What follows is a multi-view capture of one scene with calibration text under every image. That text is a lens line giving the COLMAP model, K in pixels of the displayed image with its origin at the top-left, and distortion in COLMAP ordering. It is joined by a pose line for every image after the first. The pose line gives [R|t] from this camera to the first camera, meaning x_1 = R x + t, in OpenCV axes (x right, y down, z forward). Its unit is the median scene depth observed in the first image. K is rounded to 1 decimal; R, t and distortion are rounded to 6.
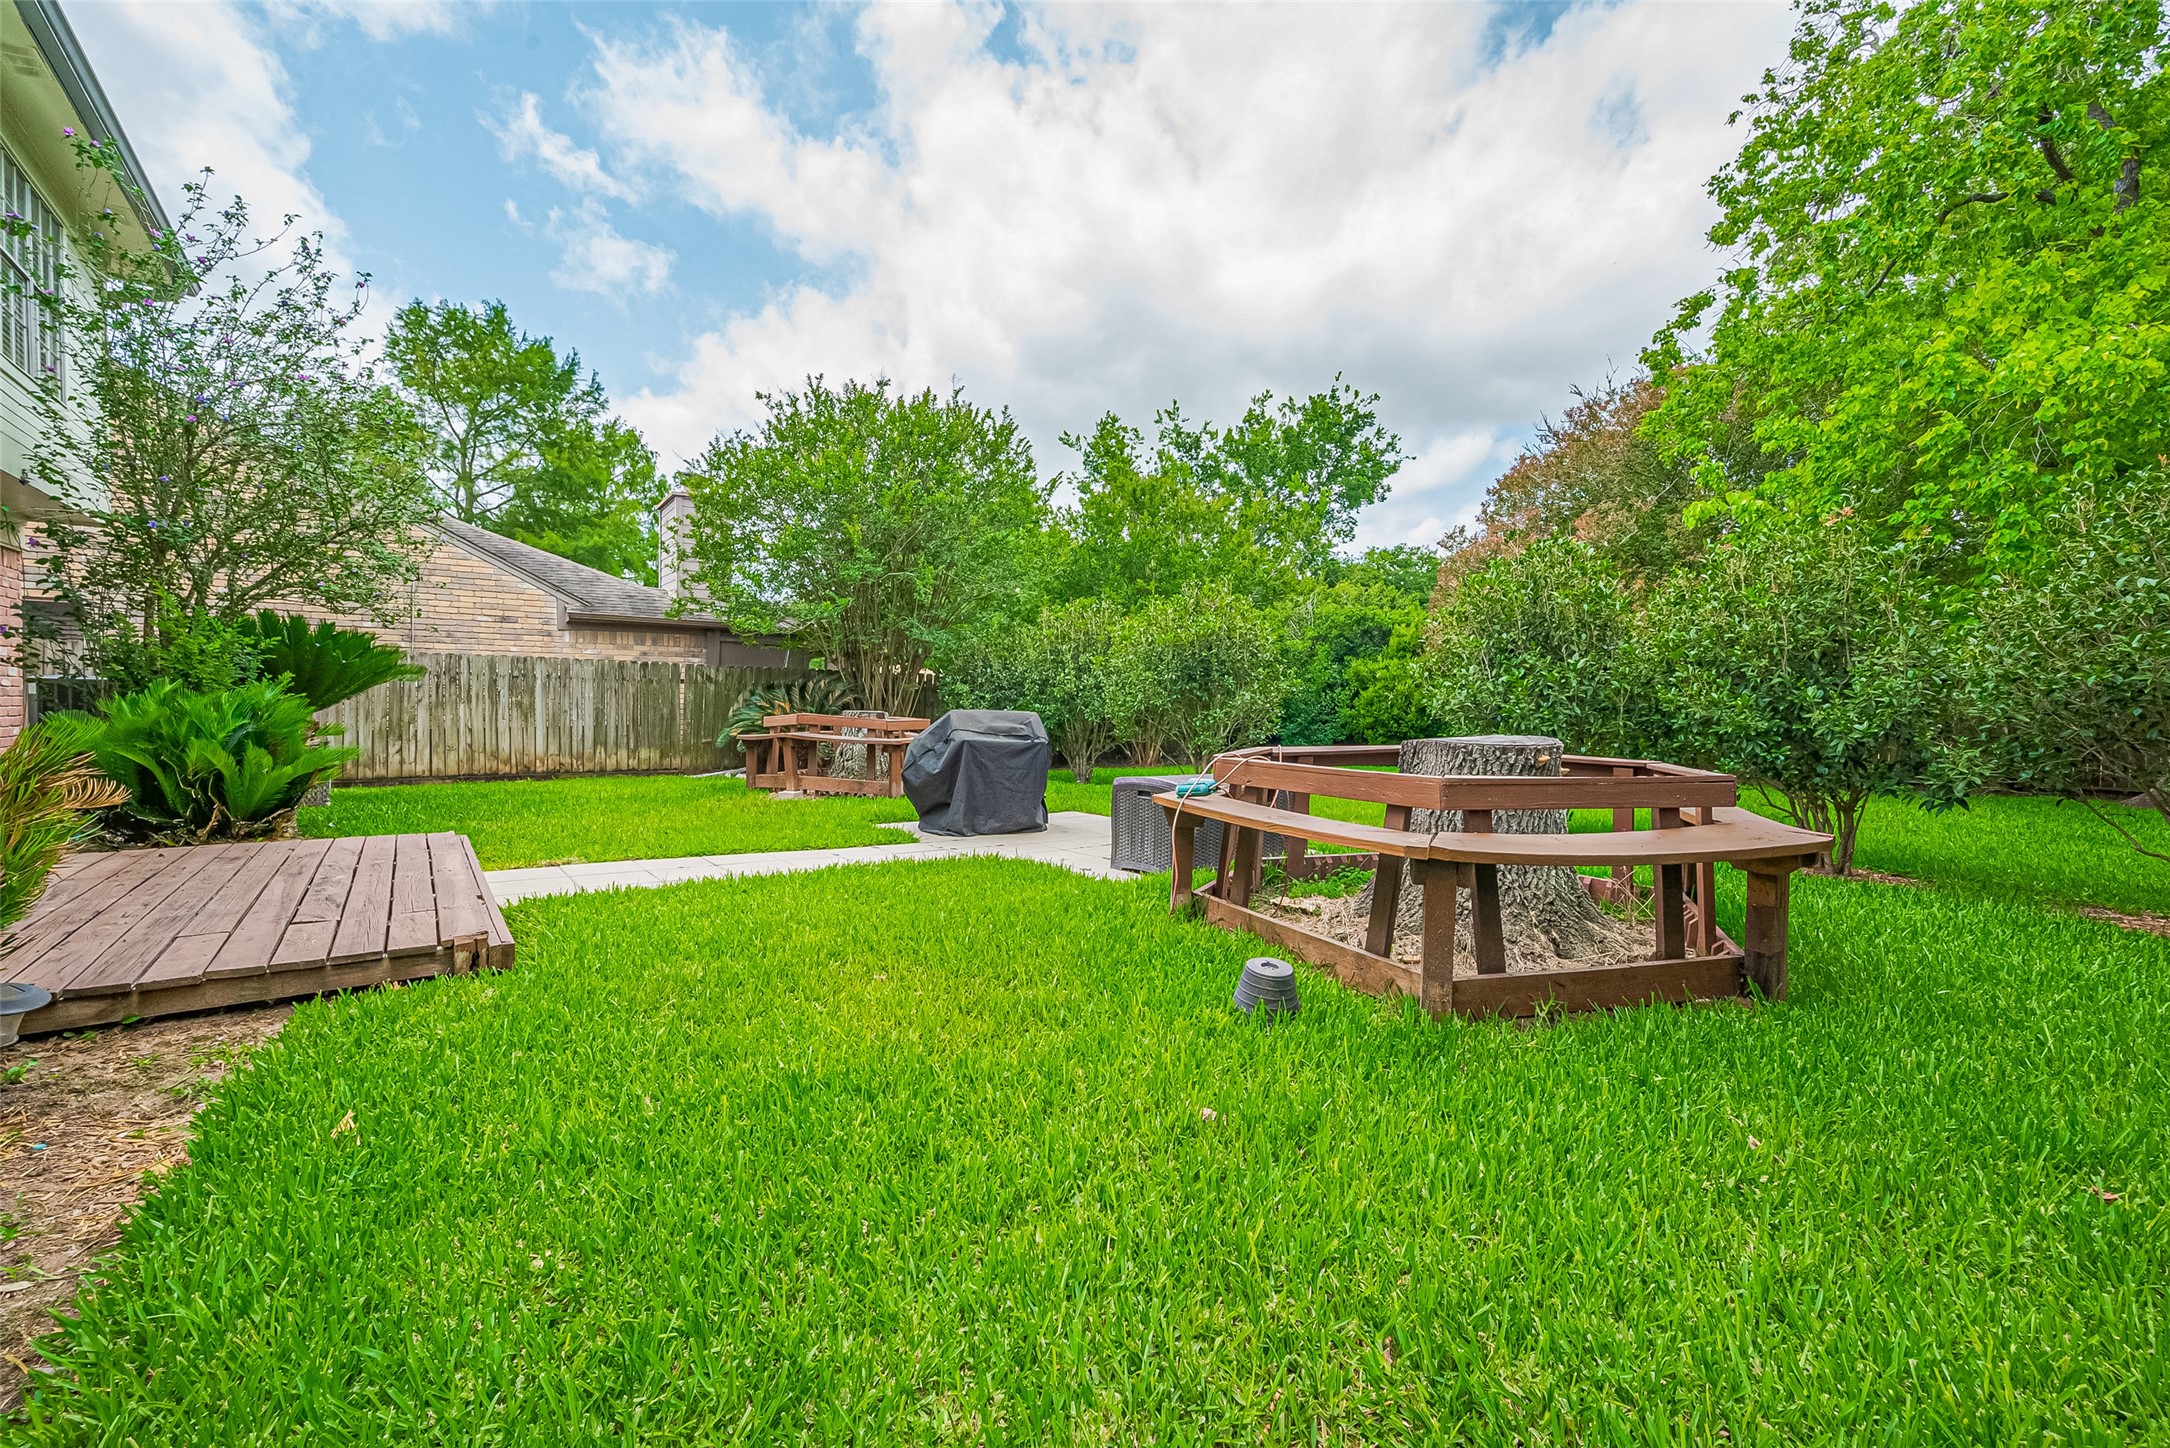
lens RADIAL K [[884.5, 0, 1110.8], [0, 884.5, 725.3], [0, 0, 1]] dist [0.000385, -0.000118]
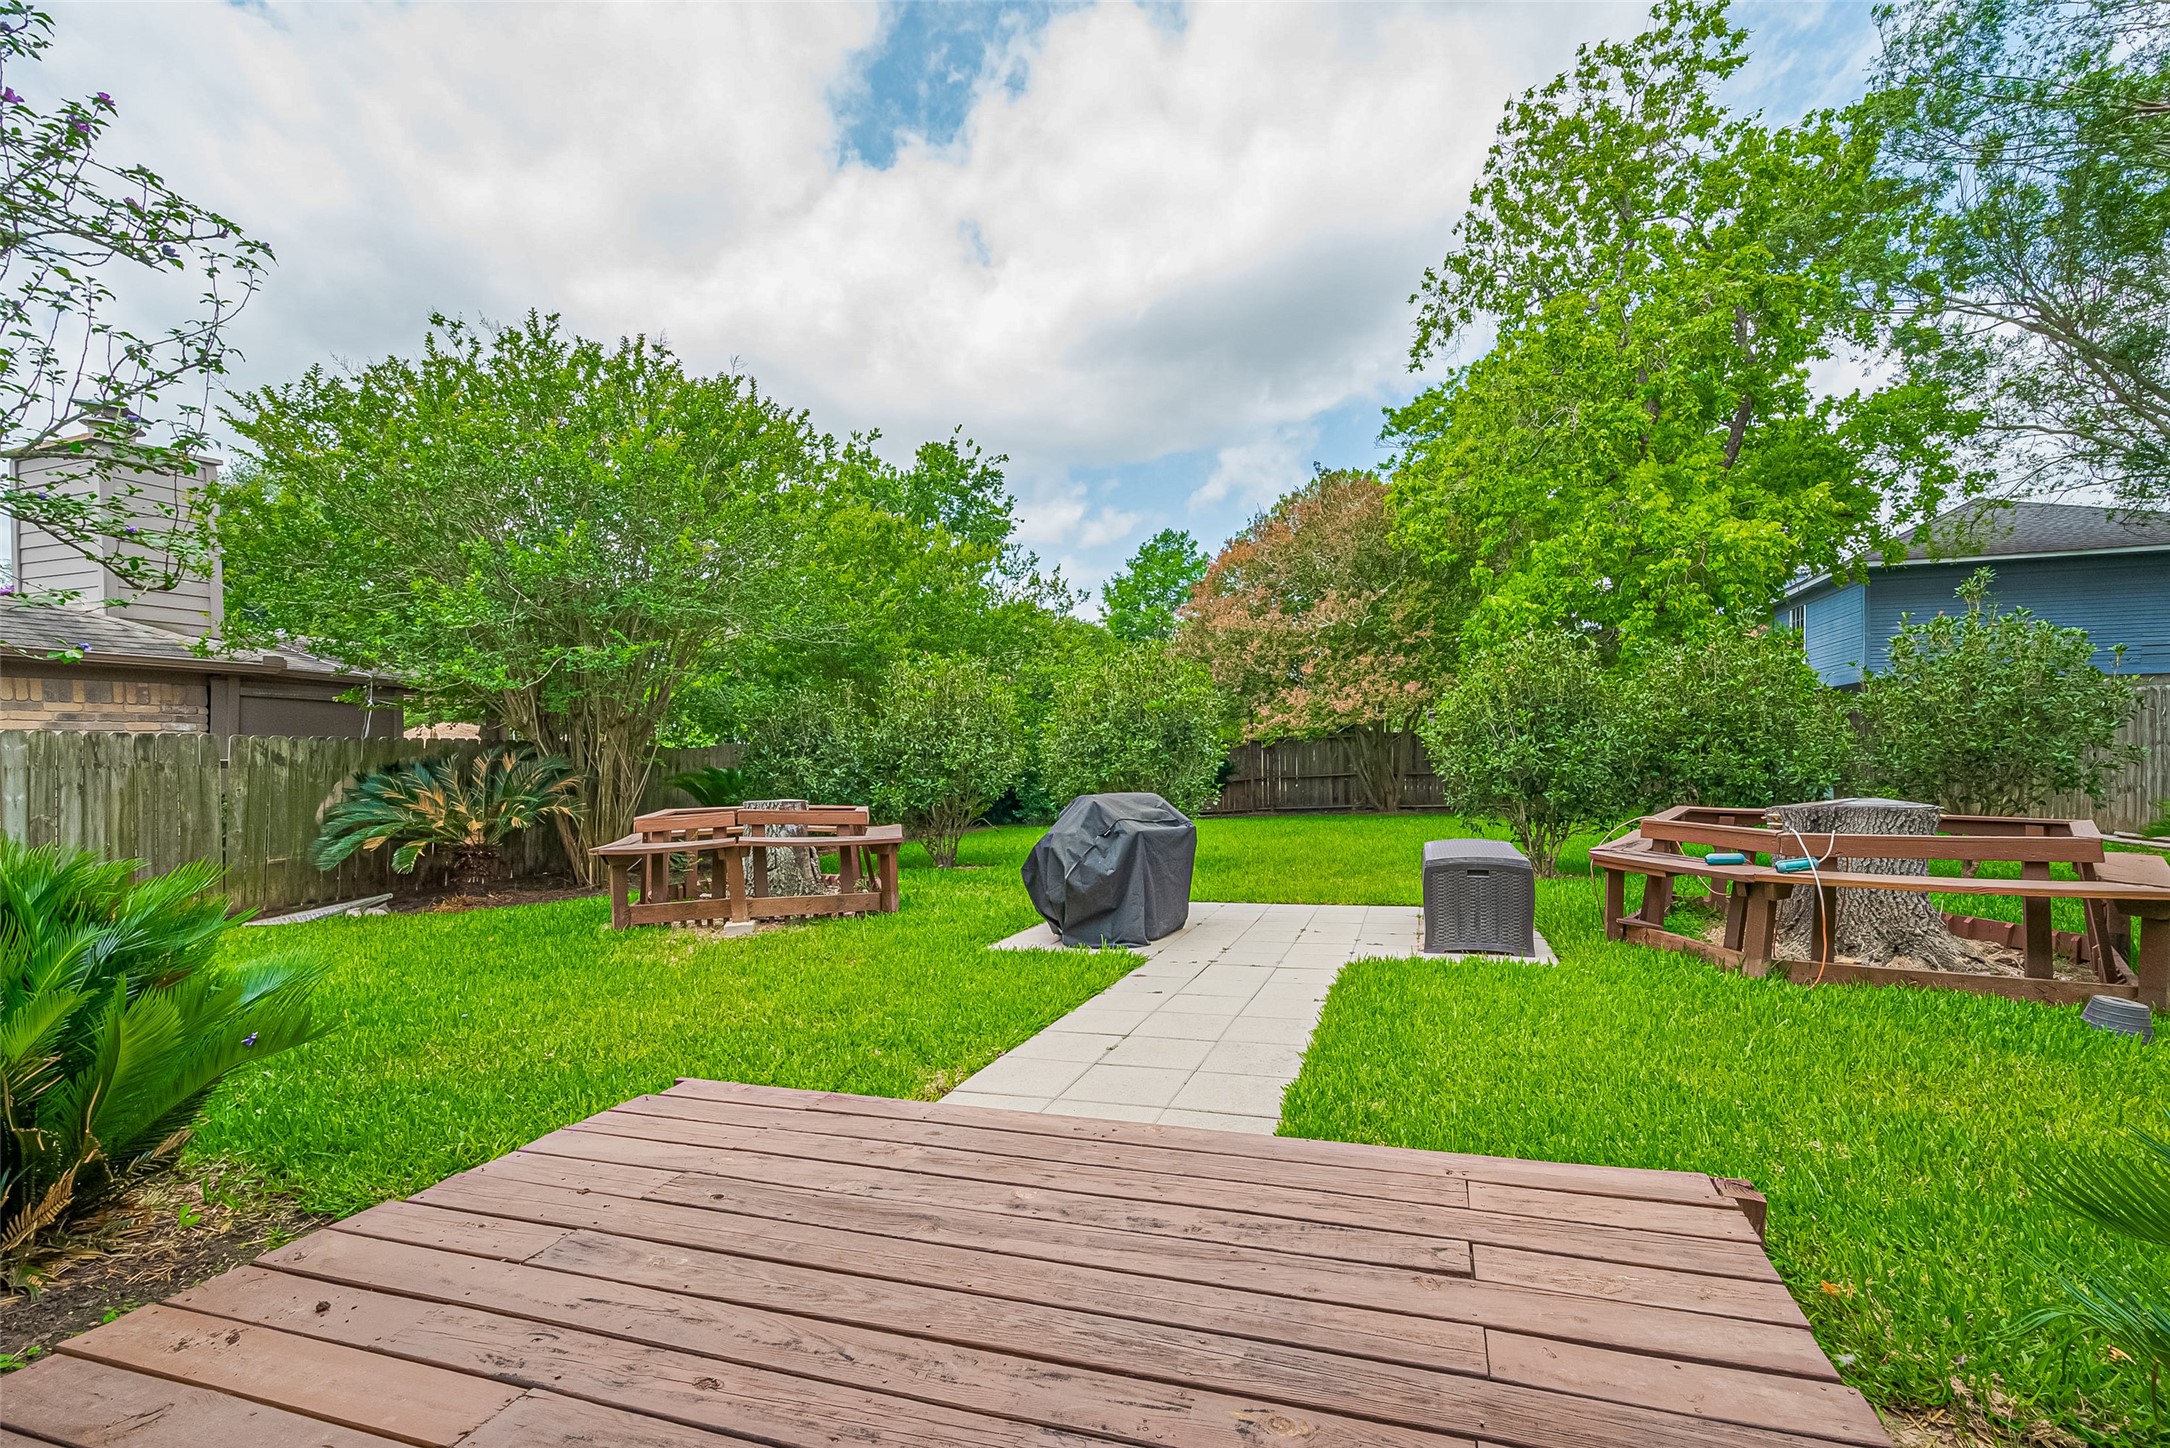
lens RADIAL K [[888.8, 0, 1163.1], [0, 888.8, 758.3], [0, 0, 1]] dist [0.002587, 0.000193]
pose [[0.811850, -0.031561, 0.583013, -0.296649], [0.043578, 0.999028, -0.006601, -0.021199], [-0.582238, 0.030766, 0.812436, 0.144081]]
